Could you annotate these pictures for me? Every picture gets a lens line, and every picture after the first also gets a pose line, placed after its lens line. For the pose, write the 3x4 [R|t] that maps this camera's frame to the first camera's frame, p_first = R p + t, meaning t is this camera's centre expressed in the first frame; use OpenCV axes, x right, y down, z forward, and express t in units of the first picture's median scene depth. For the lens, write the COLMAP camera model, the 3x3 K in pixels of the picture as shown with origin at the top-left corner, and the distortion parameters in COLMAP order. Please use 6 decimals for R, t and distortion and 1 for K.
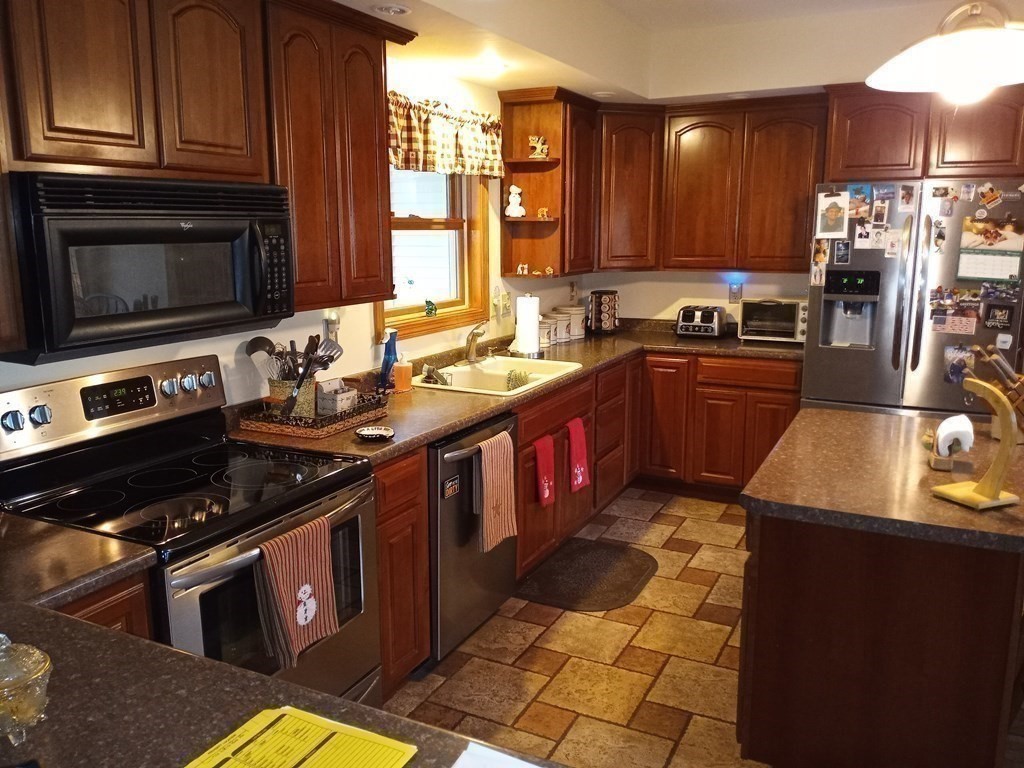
lens RADIAL K [[812.1, 0, 508.2], [0, 812.1, 388.4], [0, 0, 1]] dist [0.082348, -0.153564]
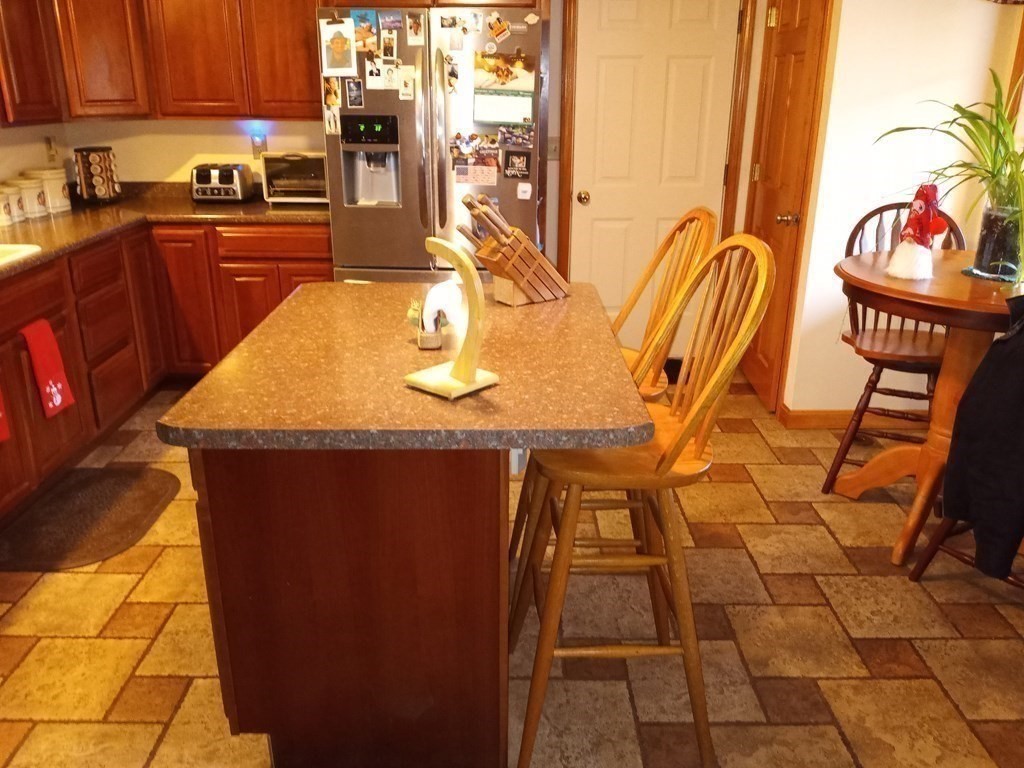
lens RADIAL K [[817.4, 0, 511.4], [0, 817.4, 386.1], [0, 0, 1]] dist [0.060718, -0.125046]
pose [[0.890354, -0.147611, 0.430676, 0.137507], [0.078320, 0.981537, 0.174500, -0.001639], [-0.448482, -0.121636, 0.885476, 0.123683]]
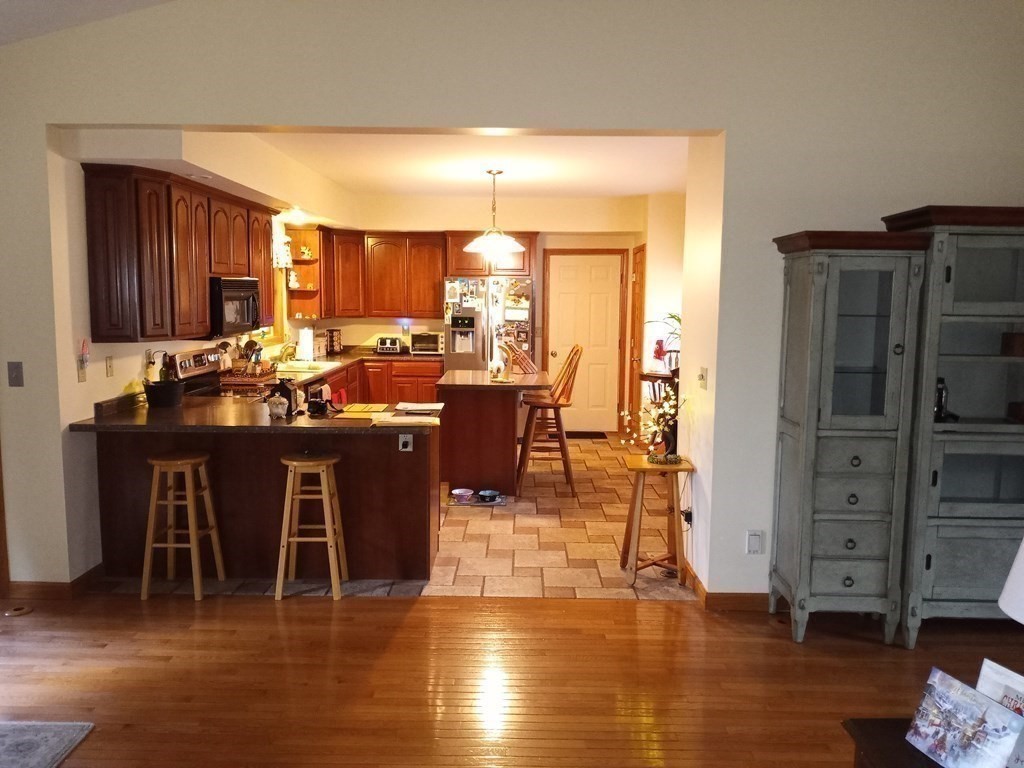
lens RADIAL K [[812.1, 0, 508.2], [0, 812.1, 388.4], [0, 0, 1]] dist [0.082348, -0.153564]
pose [[0.899872, -0.035356, 0.434719, -0.419309], [0.067739, 0.995944, -0.059220, 0.182755], [-0.430862, 0.082738, 0.898617, -0.982451]]
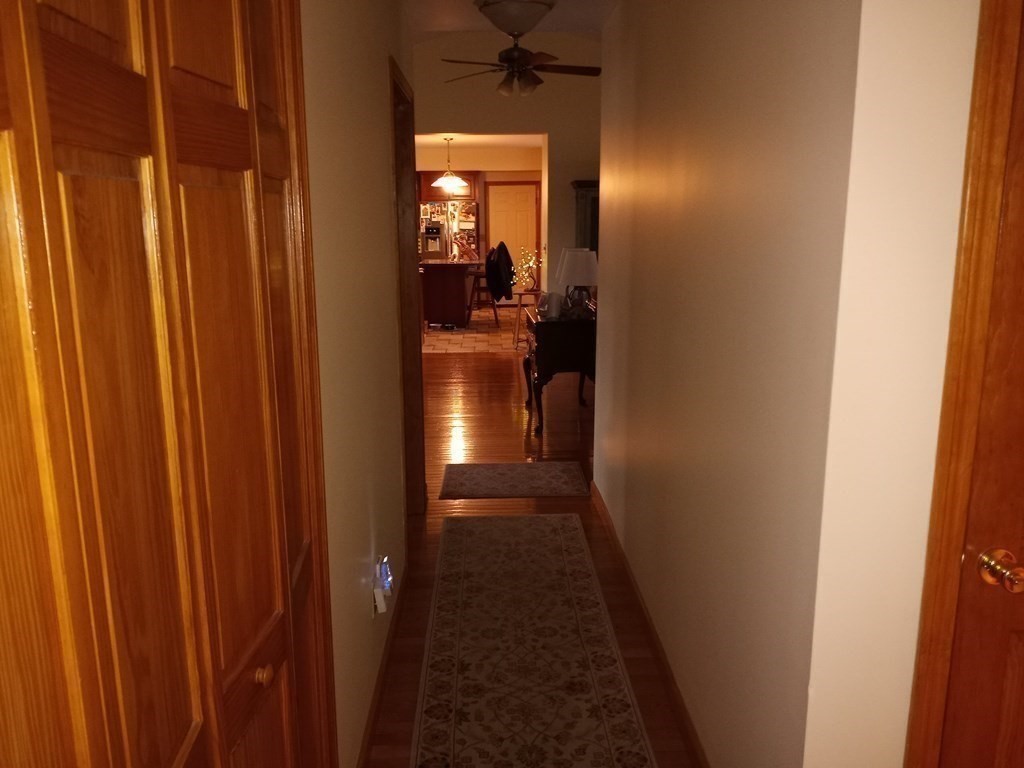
lens RADIAL K [[812.1, 0, 508.2], [0, 812.1, 388.4], [0, 0, 1]] dist [0.082348, -0.153564]
pose [[0.883207, -0.099113, 0.458391, -0.920361], [0.092695, 0.995024, 0.036542, 0.426996], [-0.459732, 0.010216, 0.887999, -2.145059]]
